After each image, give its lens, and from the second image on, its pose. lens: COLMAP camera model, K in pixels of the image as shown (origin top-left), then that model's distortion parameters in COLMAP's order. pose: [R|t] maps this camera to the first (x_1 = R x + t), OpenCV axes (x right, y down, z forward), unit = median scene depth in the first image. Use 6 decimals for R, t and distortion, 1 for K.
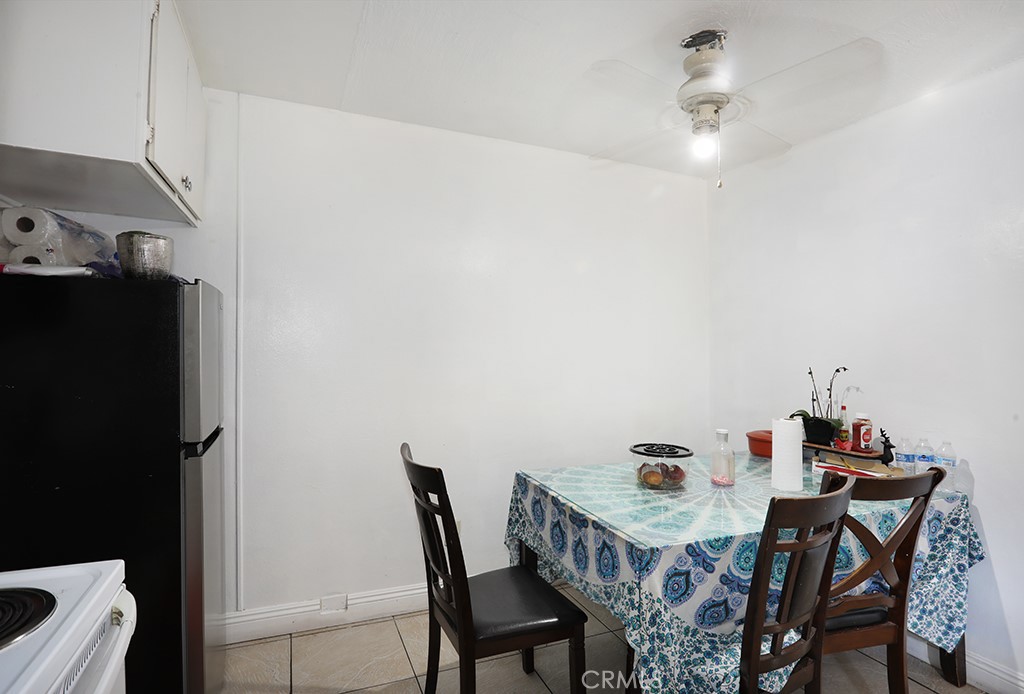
lens RADIAL K [[517.8, 0, 512.0], [0, 517.8, 347.0], [0, 0, 1]] dist [-0.001101, -0.000074]
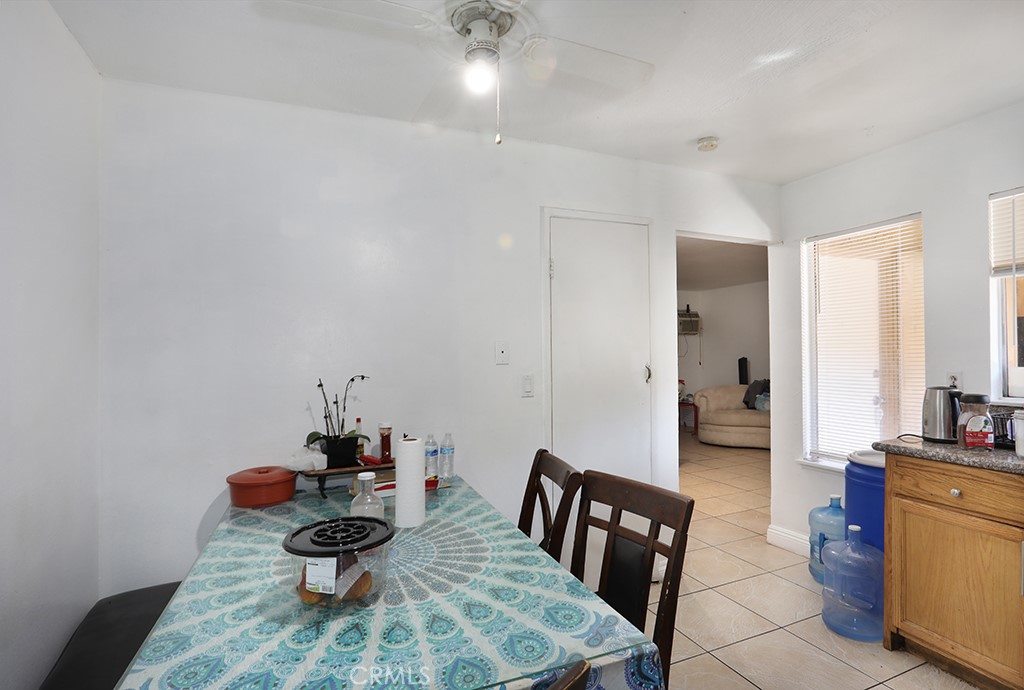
lens RADIAL K [[517.8, 0, 512.0], [0, 517.8, 345.0], [0, 0, 1]] dist [-0.001101, -0.000074]
pose [[-0.016509, 0.003486, 0.999858, -0.350740], [0.016275, 0.999862, -0.003217, -0.008894], [-0.999731, 0.016219, -0.016563, 0.977092]]
